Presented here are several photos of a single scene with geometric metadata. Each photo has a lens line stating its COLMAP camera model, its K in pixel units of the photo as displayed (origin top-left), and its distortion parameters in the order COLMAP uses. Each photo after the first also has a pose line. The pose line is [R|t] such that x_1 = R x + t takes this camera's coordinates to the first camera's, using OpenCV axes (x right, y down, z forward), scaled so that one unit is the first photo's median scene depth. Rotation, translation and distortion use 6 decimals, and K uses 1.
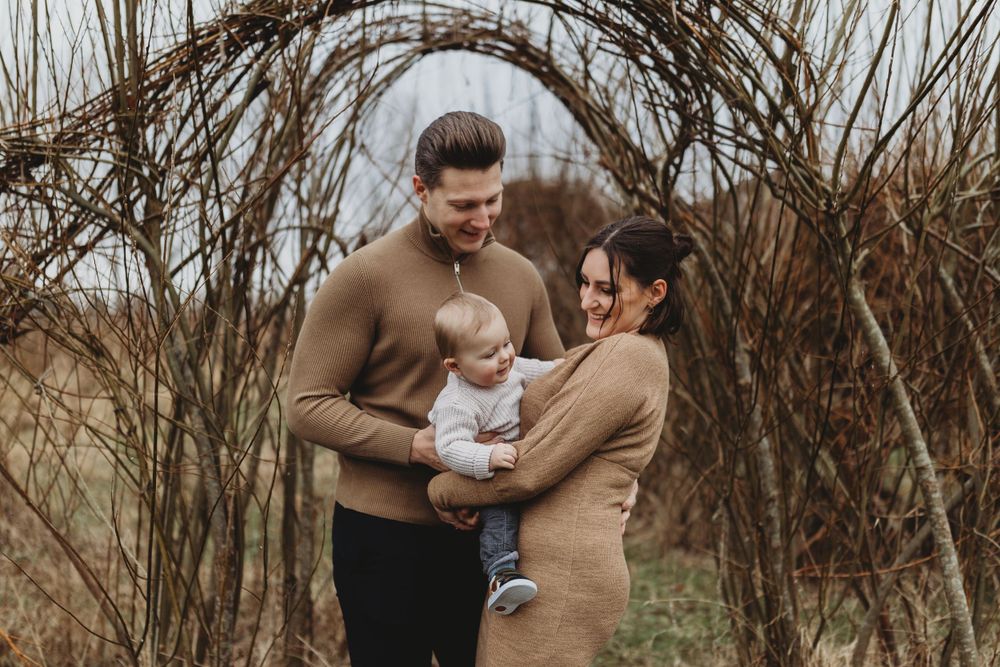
lens RADIAL K [[1196.8, 0, 471.4], [0, 1196.8, 336.8], [0, 0, 1]] dist [0.002358, 0.000823]
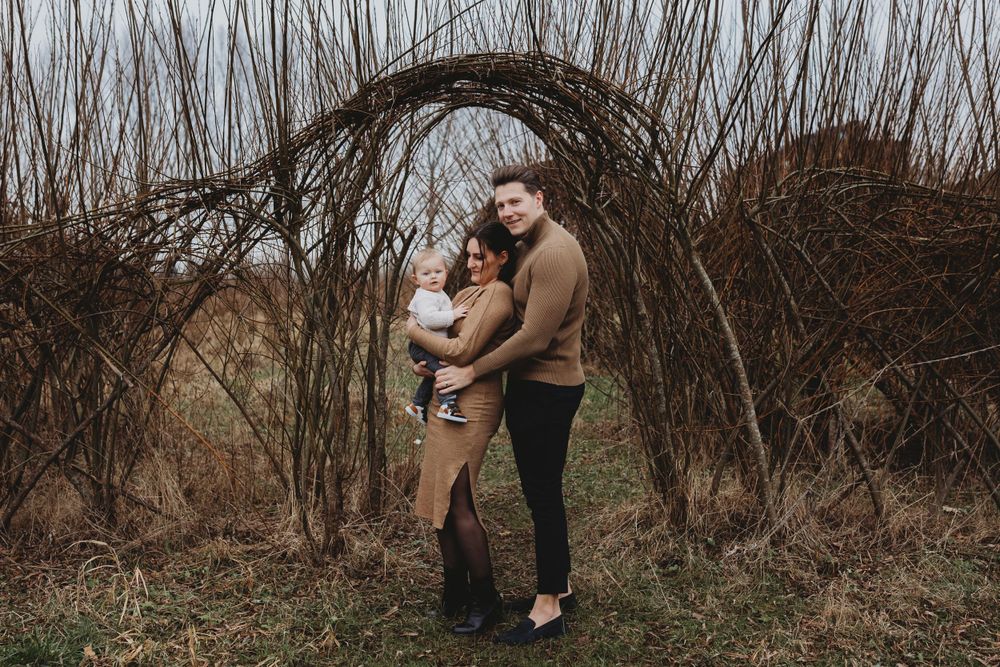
lens RADIAL K [[1002.9, 0, 472.1], [0, 1002.9, 317.5], [0, 0, 1]] dist [0.004243, -0.000866]
pose [[0.999205, -0.010900, -0.038349, 0.046928], [0.011762, 0.999682, 0.022328, 0.010006], [0.038093, -0.022761, 0.999015, -0.434228]]
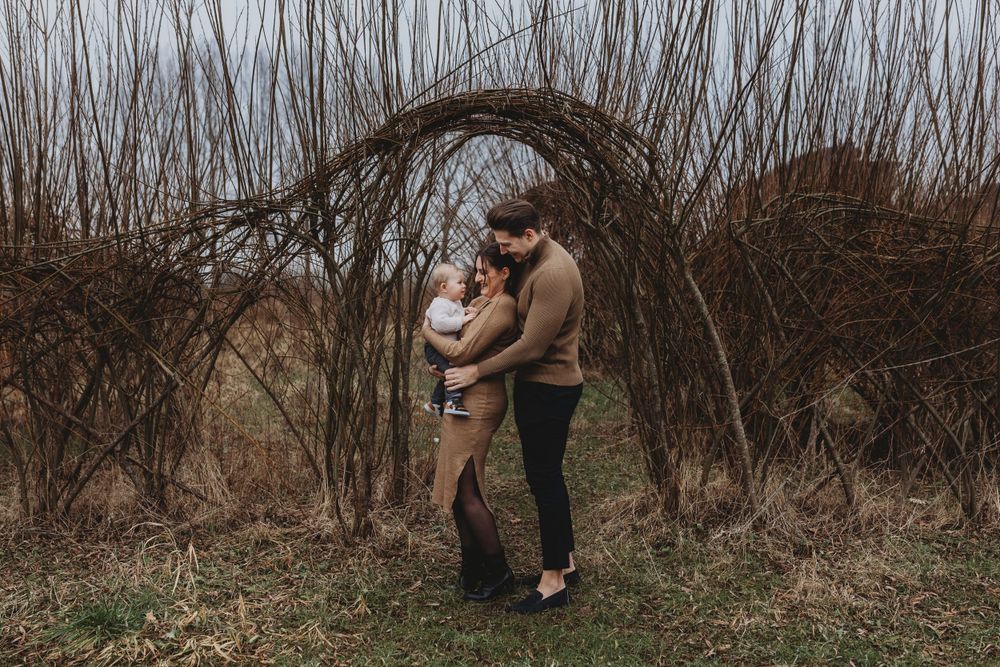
lens RADIAL K [[936.8, 0, 497.8], [0, 936.8, 331.8], [0, 0, 1]] dist [0.002373, -0.001651]
pose [[0.999675, -0.004718, -0.025060, 0.045129], [0.005424, 0.999588, 0.028184, 0.010210], [0.024916, -0.028311, 0.999289, -0.492508]]
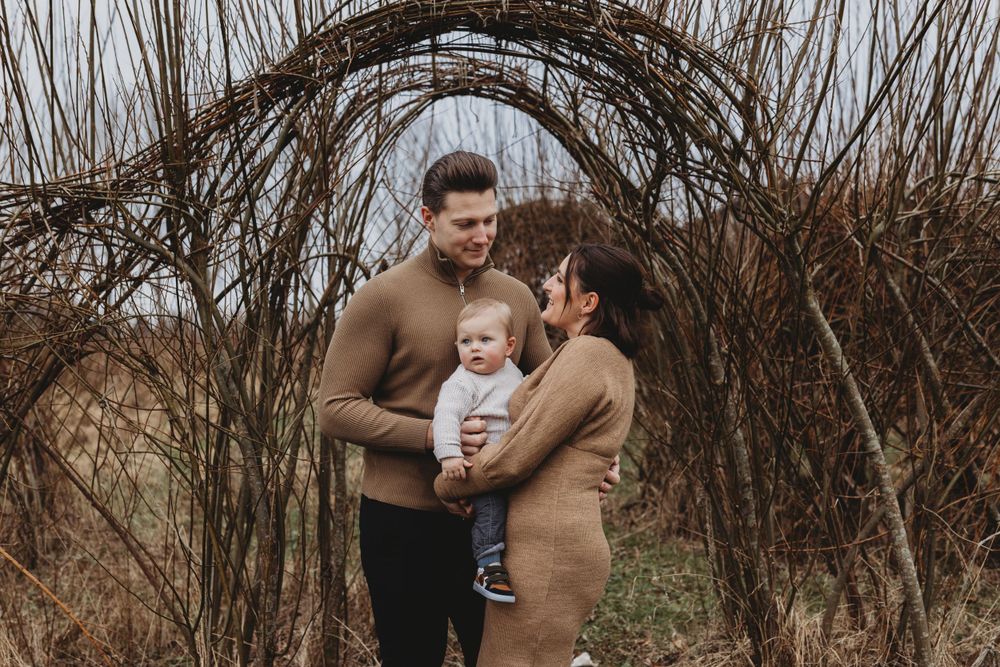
lens RADIAL K [[1102.1, 0, 504.9], [0, 1102.1, 334.5], [0, 0, 1]] dist [0.009116, -0.016914]
pose [[0.999615, -0.024159, 0.013638, 0.009682], [0.024308, 0.999645, -0.010900, -0.001299], [-0.013369, 0.011227, 0.999848, -0.053141]]
